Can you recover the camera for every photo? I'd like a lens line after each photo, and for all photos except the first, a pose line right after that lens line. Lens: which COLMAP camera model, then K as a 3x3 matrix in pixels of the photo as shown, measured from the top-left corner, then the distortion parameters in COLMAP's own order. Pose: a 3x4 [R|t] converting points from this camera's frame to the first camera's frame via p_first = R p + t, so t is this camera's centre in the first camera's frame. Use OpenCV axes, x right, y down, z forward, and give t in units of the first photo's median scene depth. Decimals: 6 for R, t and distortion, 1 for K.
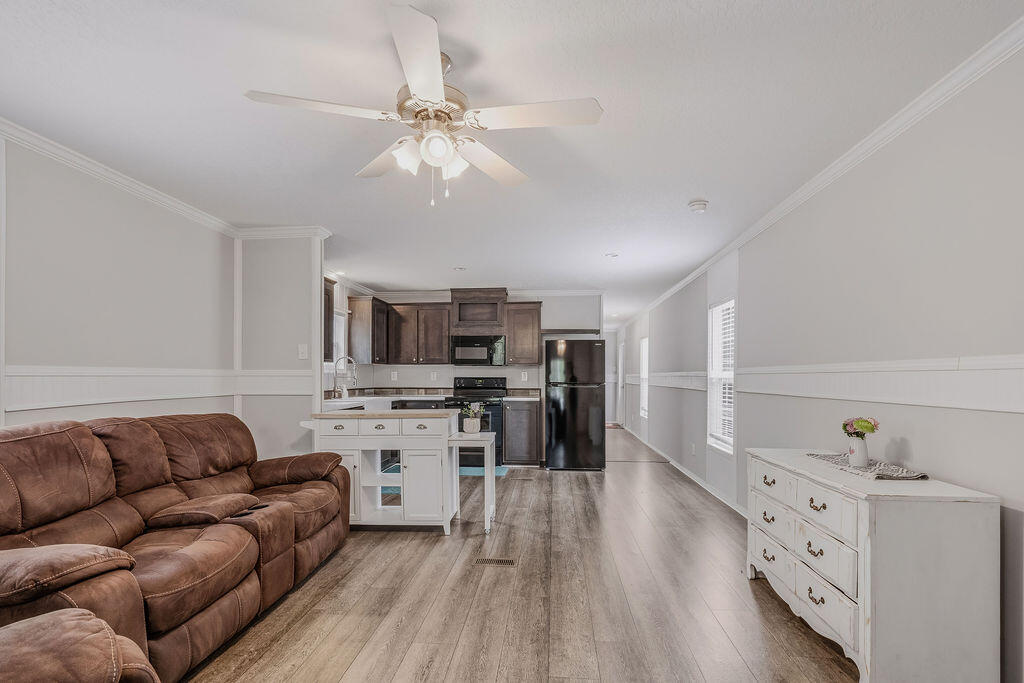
lens RADIAL K [[475.3, 0, 516.7], [0, 475.3, 372.4], [0, 0, 1]] dist [-0.004302, 0.000082]
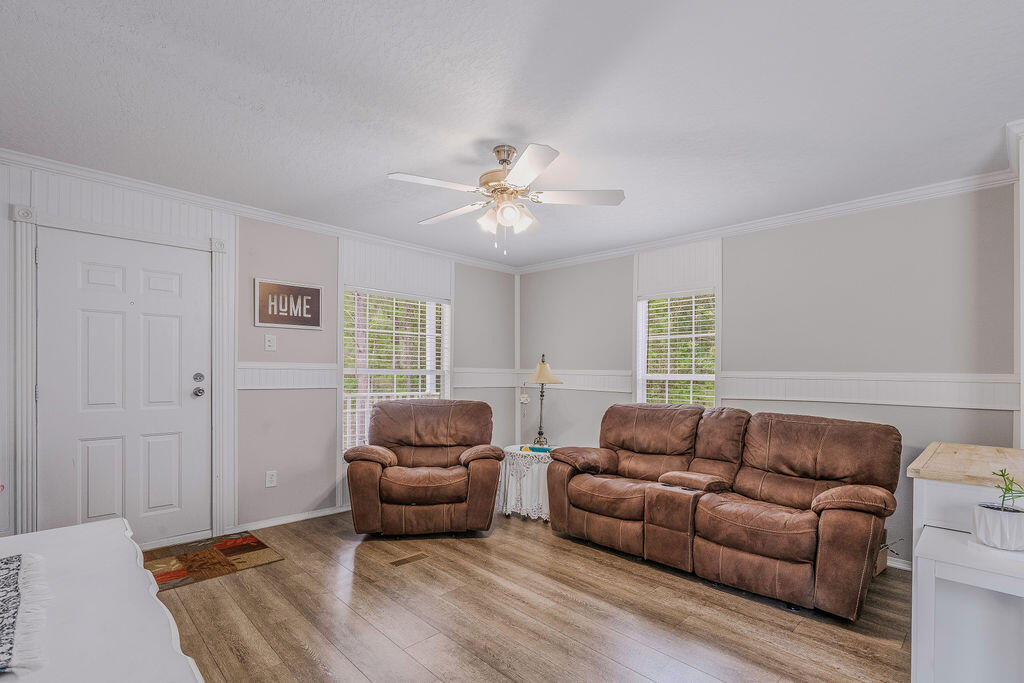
lens RADIAL K [[486.3, 0, 511.9], [0, 486.3, 364.1], [0, 0, 1]] dist [0.013194, 0.000806]
pose [[-0.656402, -0.017683, -0.754204, 0.250105], [-0.006306, 0.999819, -0.017954, -0.001061], [0.754385, -0.007029, -0.656395, 0.548572]]
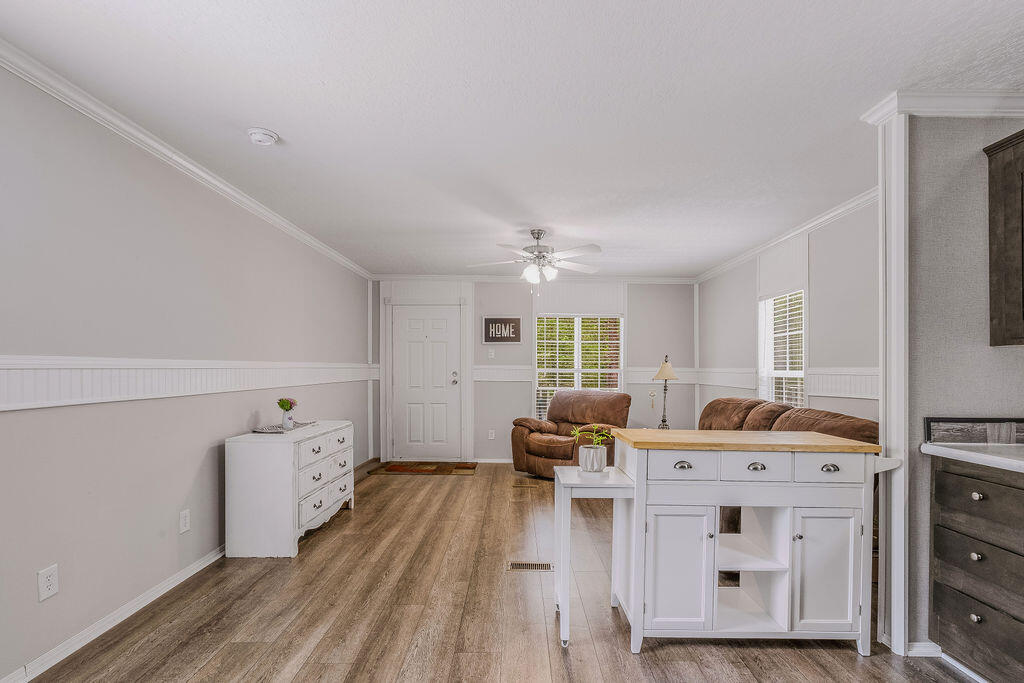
lens RADIAL K [[475.3, 0, 516.7], [0, 475.3, 372.4], [0, 0, 1]] dist [-0.004302, 0.000082]
pose [[-0.996782, -0.003973, -0.080068, 0.028010], [-0.003941, 0.999992, -0.000555, 0.002650], [0.080069, -0.000238, -0.996789, 0.899029]]
